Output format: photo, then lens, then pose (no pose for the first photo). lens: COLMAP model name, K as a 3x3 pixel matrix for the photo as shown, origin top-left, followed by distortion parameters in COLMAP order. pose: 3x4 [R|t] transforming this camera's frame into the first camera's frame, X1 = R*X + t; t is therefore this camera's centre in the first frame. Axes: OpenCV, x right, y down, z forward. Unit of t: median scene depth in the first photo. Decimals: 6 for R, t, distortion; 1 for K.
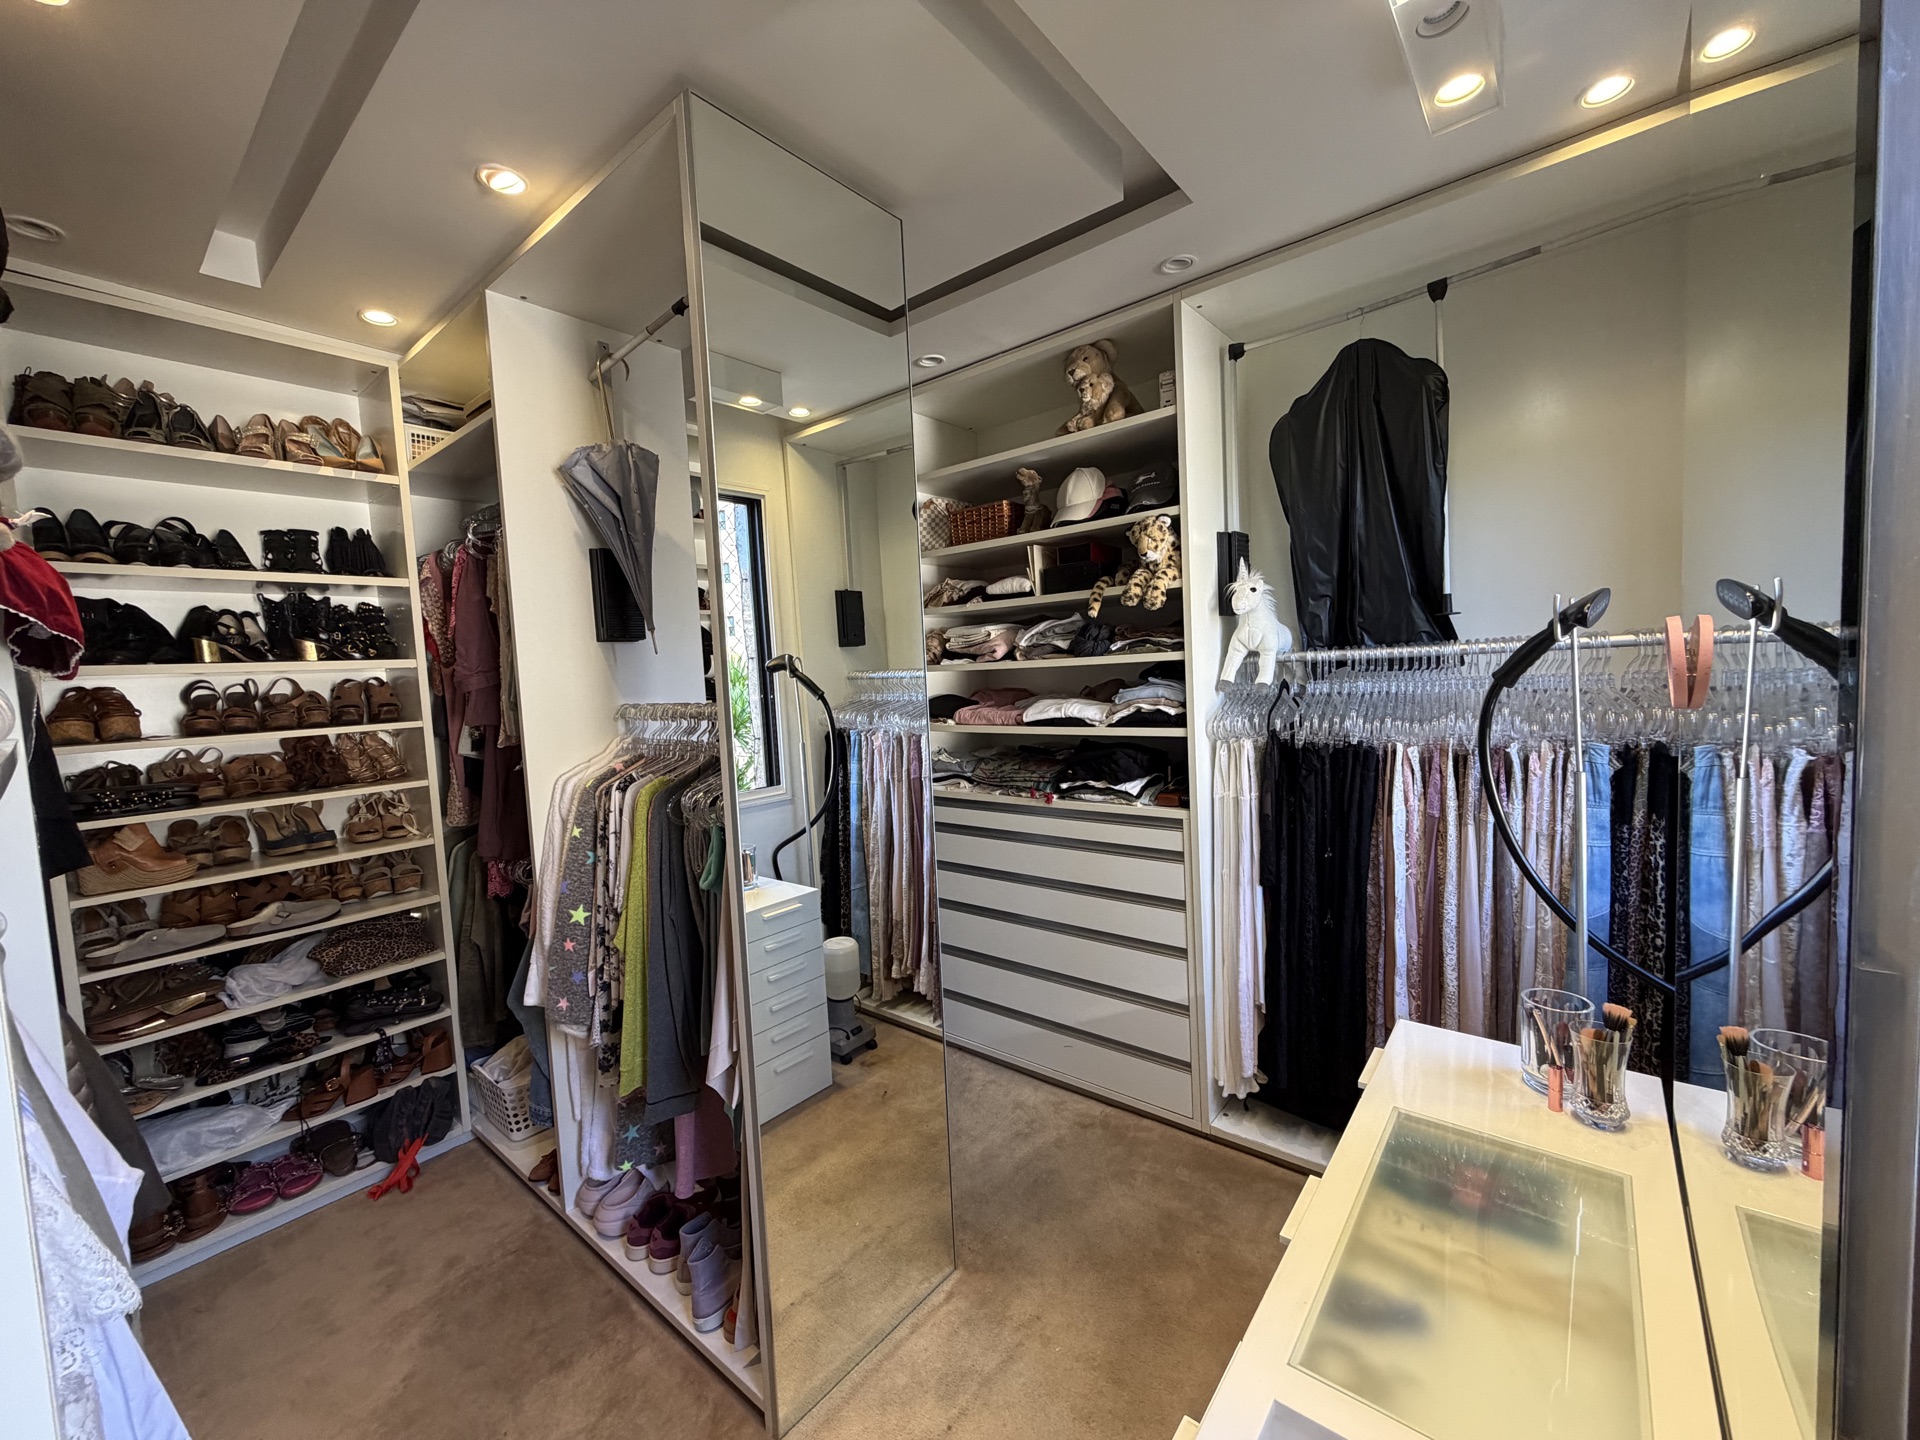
lens RADIAL K [[769.4, 0, 951.8], [0, 769.4, 717.9], [0, 0, 1]] dist [0.000424, -0.000120]
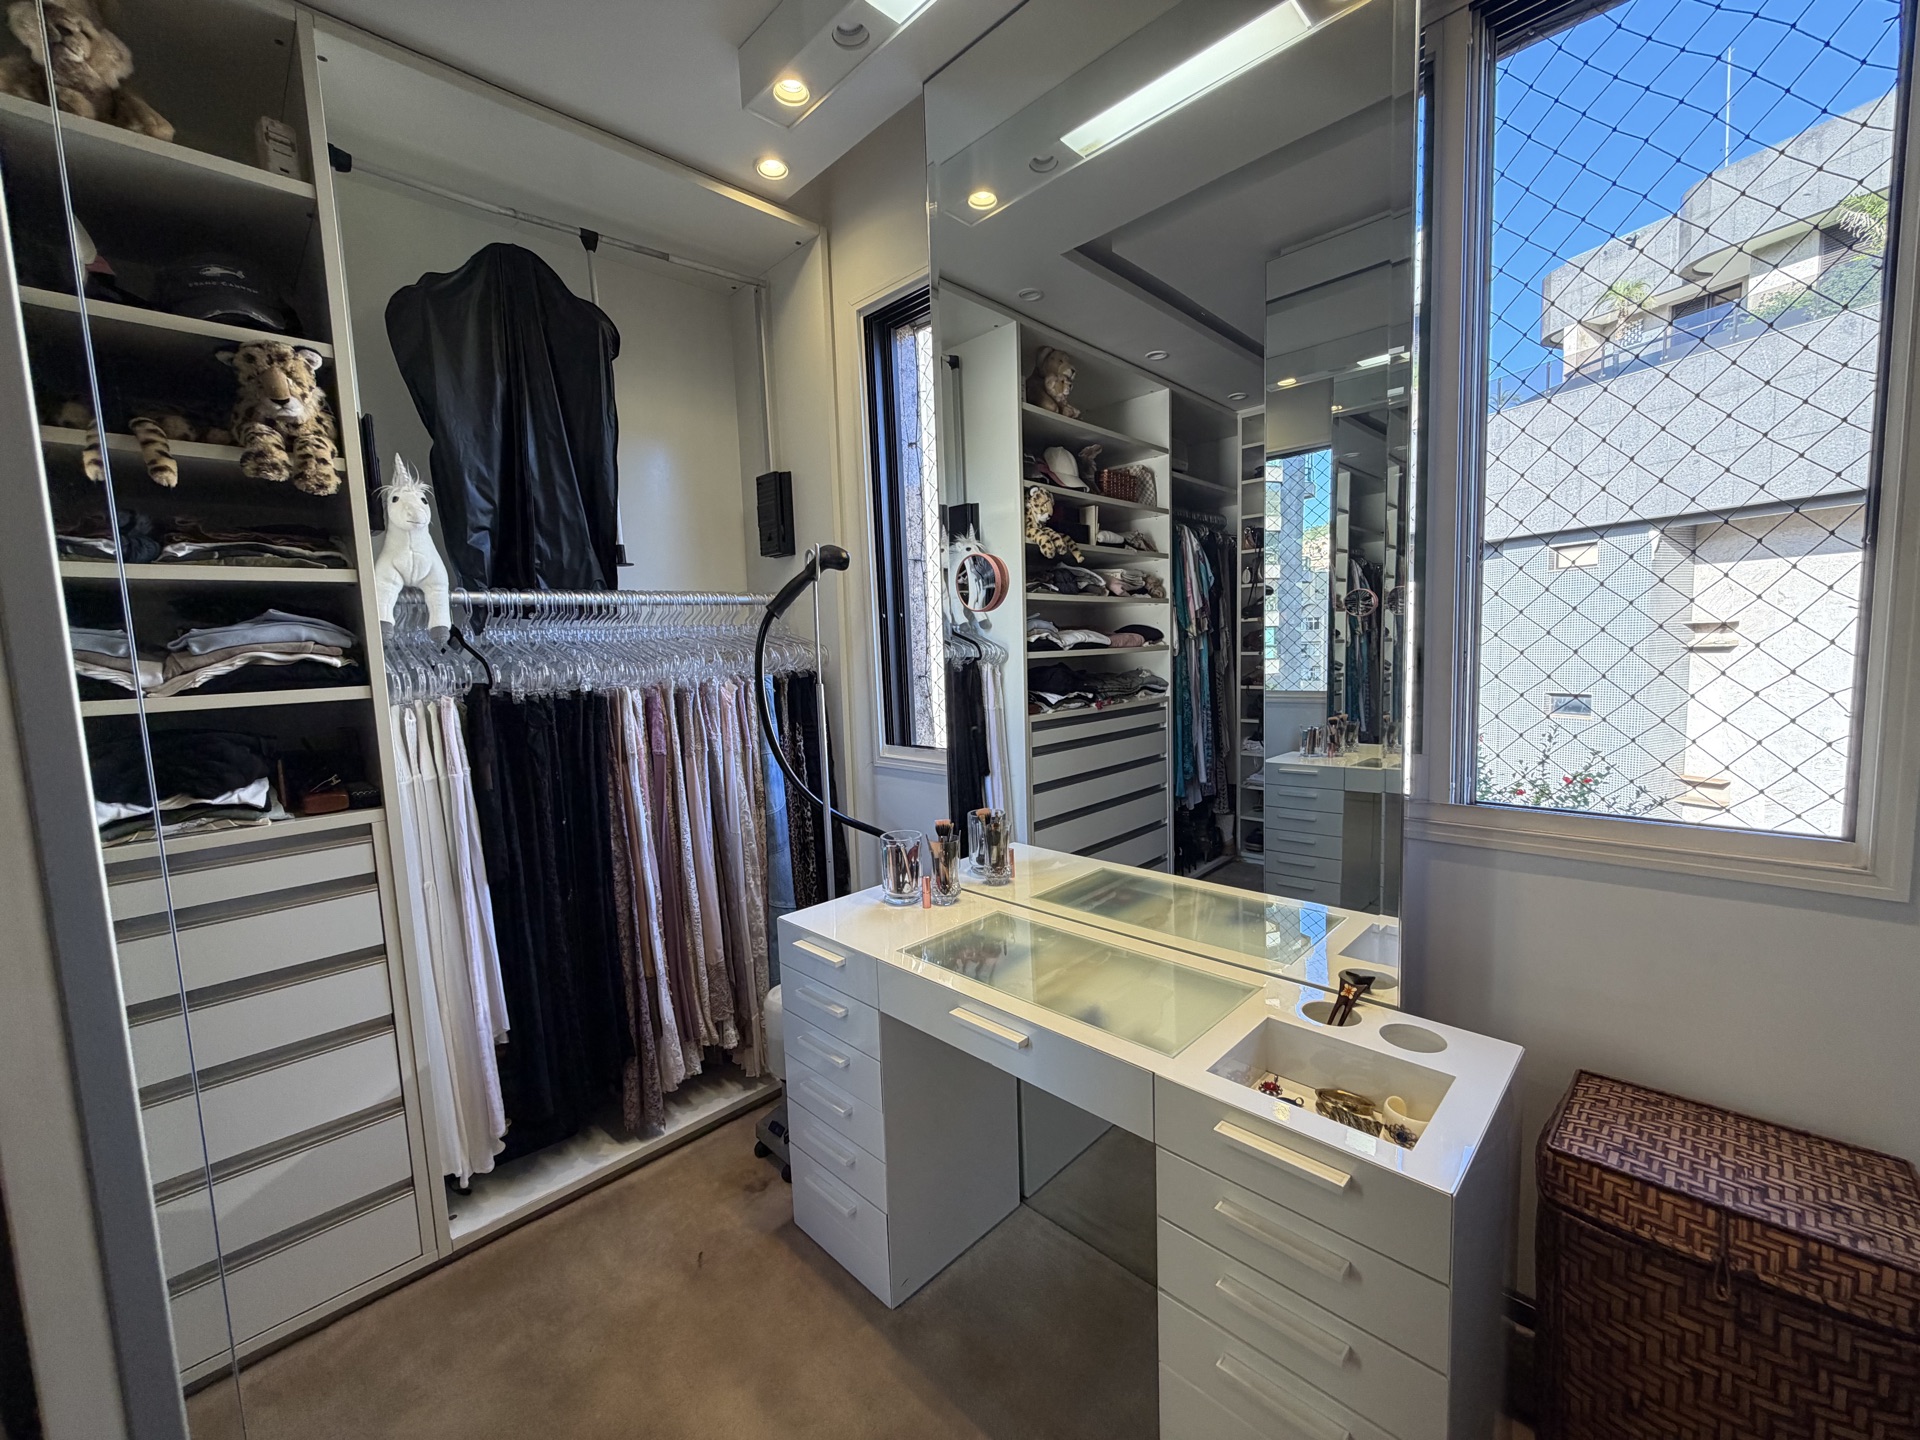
lens RADIAL K [[769.4, 0, 951.8], [0, 769.4, 717.9], [0, 0, 1]] dist [0.000424, -0.000120]
pose [[0.093277, -0.048663, 0.994450, -0.317558], [0.098466, 0.994359, 0.039423, 0.065242], [-0.990759, 0.094243, 0.097542, 0.435181]]
